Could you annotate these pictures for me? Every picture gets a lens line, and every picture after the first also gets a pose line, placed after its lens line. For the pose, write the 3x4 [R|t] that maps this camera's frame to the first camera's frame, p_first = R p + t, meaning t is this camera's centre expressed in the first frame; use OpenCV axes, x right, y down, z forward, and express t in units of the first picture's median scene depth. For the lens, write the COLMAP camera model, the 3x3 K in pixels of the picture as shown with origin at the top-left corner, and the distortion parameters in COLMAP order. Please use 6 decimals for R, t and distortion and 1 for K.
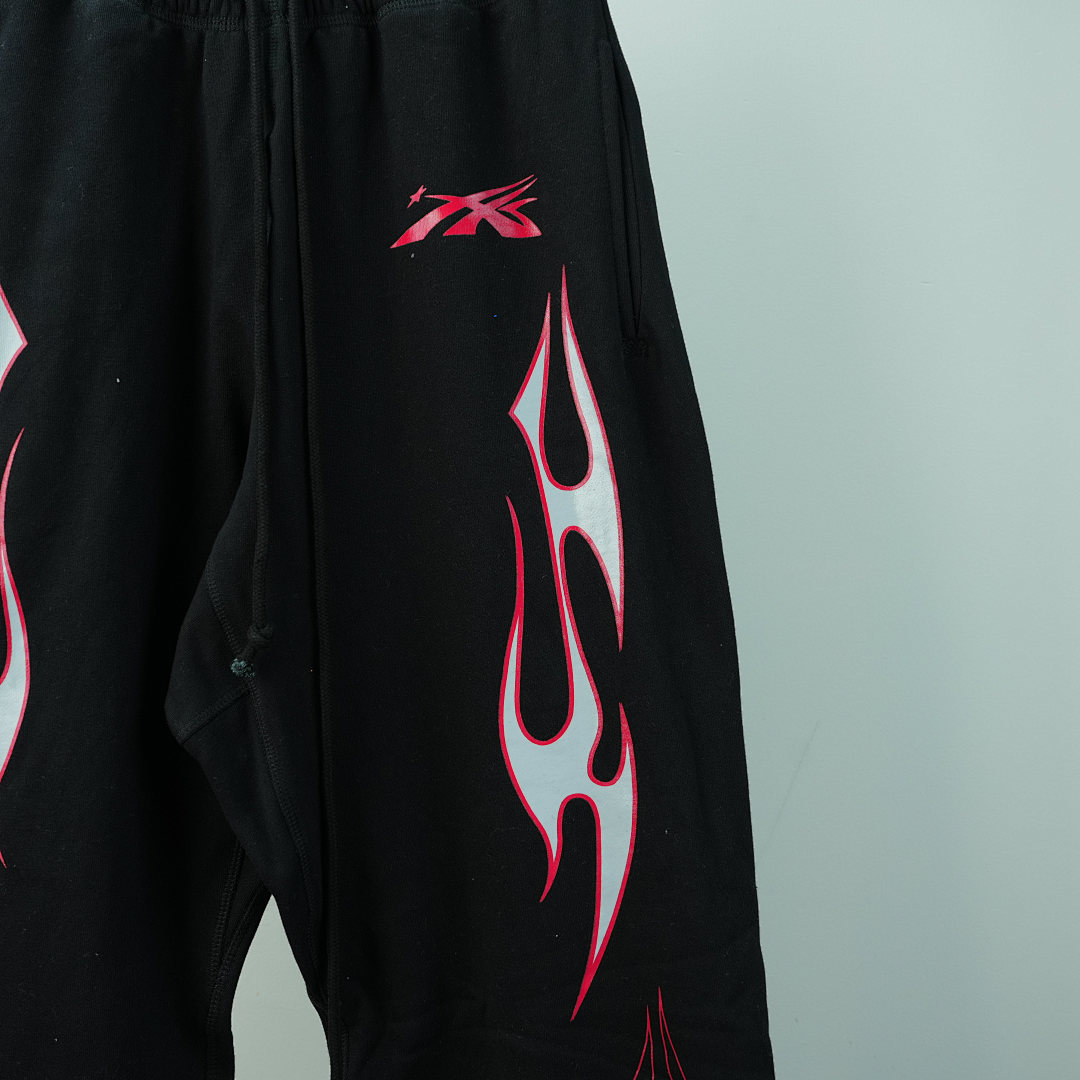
lens RADIAL K [[1177.3, 0, 540.0], [0, 1177.3, 540.0], [0, 0, 1]] dist [-0.002437, 0.003487]
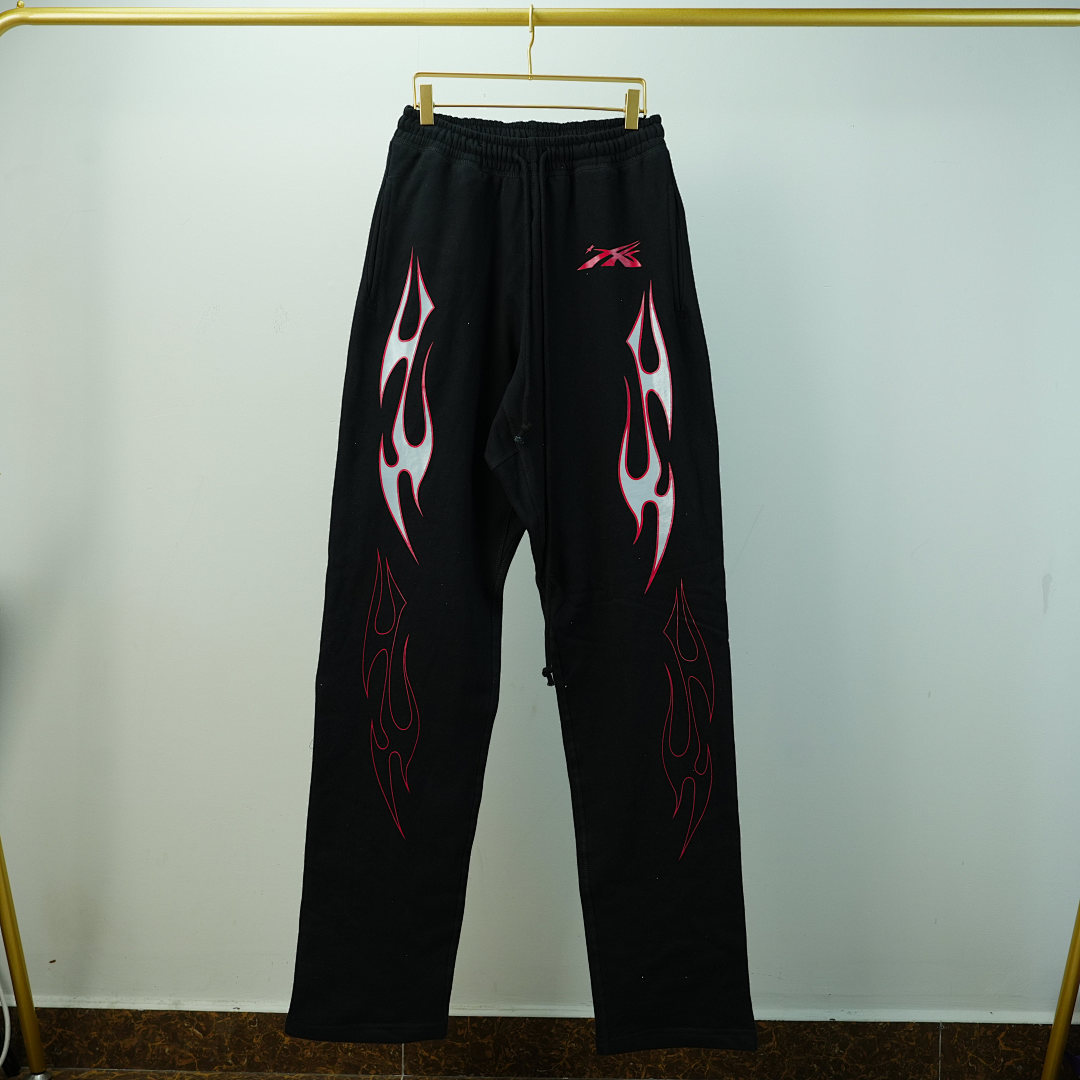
lens RADIAL K [[1177.3, 0, 540.0], [0, 1177.3, 540.0], [0, 0, 1]] dist [-0.002437, 0.003487]
pose [[0.999125, 0.029743, -0.029390, -0.119591], [-0.028943, 0.999209, 0.027280, 0.236995], [0.030178, -0.026406, 0.999196, -1.416168]]
